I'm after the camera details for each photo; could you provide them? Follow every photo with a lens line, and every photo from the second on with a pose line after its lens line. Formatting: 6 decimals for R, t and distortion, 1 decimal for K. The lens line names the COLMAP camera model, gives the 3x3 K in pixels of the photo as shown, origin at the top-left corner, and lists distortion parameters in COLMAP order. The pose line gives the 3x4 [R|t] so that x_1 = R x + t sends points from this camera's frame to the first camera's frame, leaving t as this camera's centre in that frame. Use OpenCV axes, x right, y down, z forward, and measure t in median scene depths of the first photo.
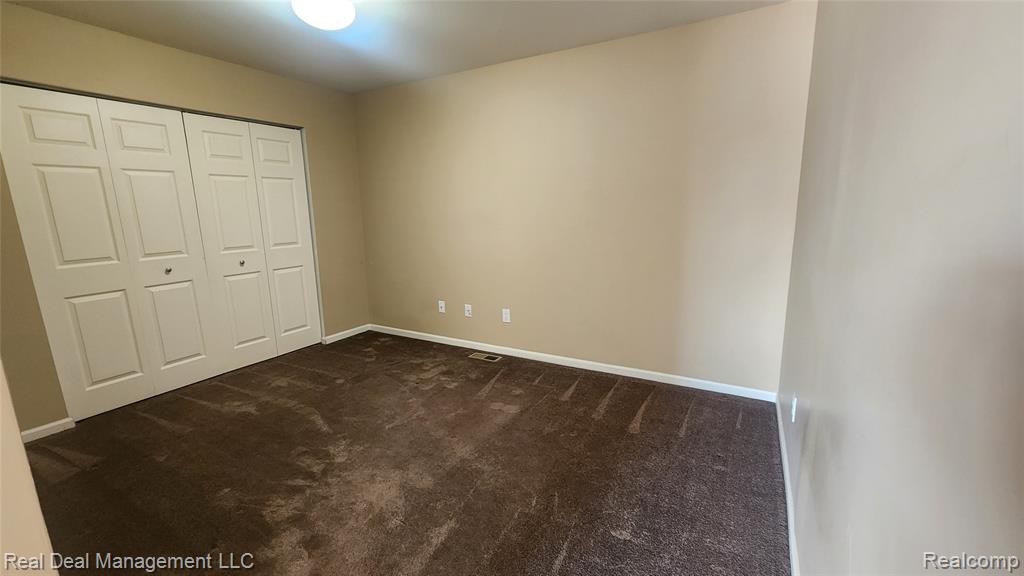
lens RADIAL K [[434.9, 0, 511.3], [0, 434.9, 306.2], [0, 0, 1]] dist [-0.001067, -0.000039]
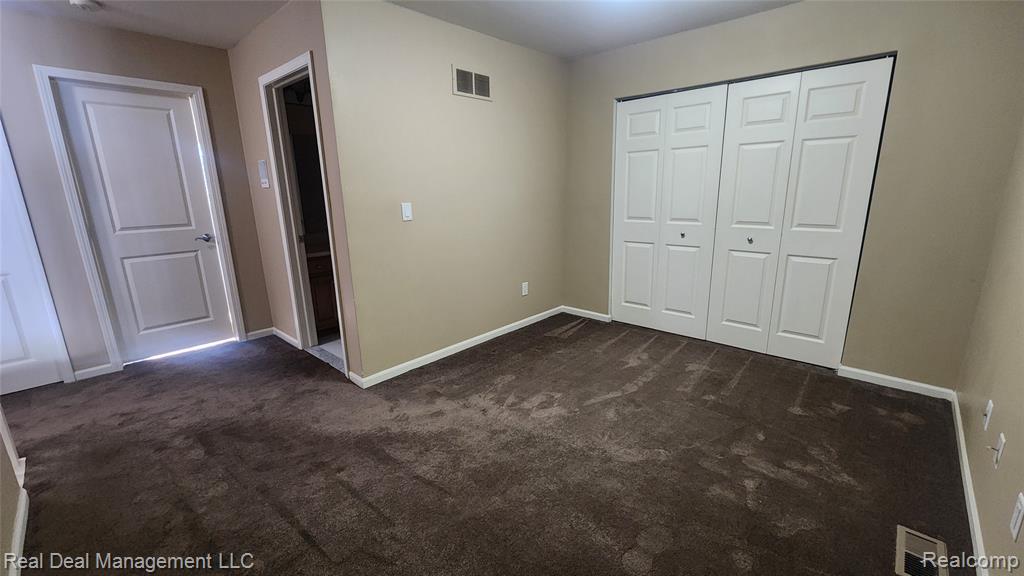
lens RADIAL K [[417.6, 0, 512.0], [0, 417.6, 288.0], [0, 0, 1]] dist [-0.001787, 0.000273]
pose [[-0.257984, 0.234213, -0.937331, 0.407310], [-0.200396, 0.936101, 0.289061, -0.179289], [0.945138, 0.262410, -0.194563, 0.833574]]
